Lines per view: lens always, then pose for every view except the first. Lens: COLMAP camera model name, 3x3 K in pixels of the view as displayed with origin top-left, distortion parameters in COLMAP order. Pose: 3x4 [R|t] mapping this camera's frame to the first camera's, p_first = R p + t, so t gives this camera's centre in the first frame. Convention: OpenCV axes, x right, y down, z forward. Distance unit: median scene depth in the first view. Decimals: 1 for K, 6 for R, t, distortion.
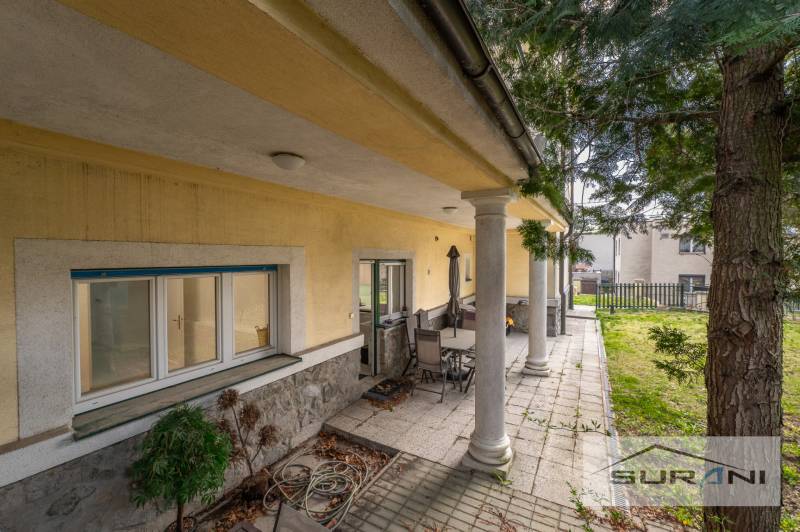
lens RADIAL K [[335.7, 0, 400.2], [0, 335.7, 257.3], [0, 0, 1]] dist [-0.000193, 0.000006]
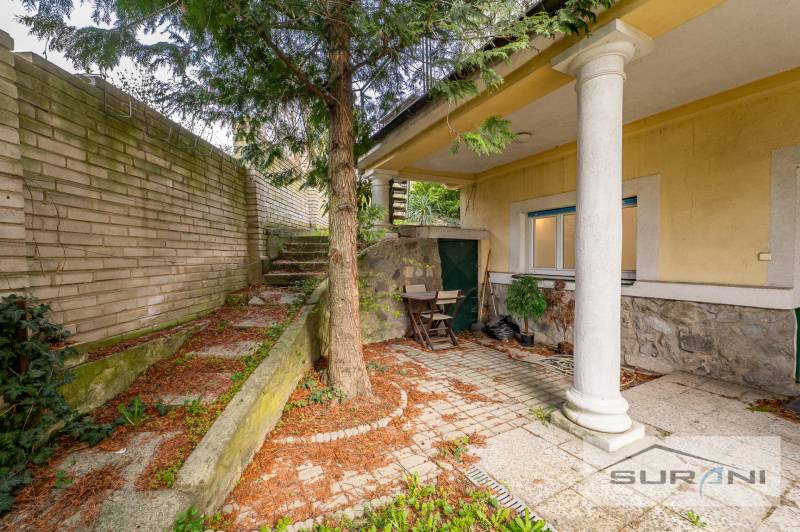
lens RADIAL K [[335.7, 0, 400.2], [0, 335.7, 257.3], [0, 0, 1]] dist [-0.000193, 0.000006]
pose [[-0.524722, -0.004787, -0.851260, 0.880755], [-0.013227, 0.999909, 0.002531, 0.205403], [0.851171, 0.012588, -0.524737, 0.835121]]
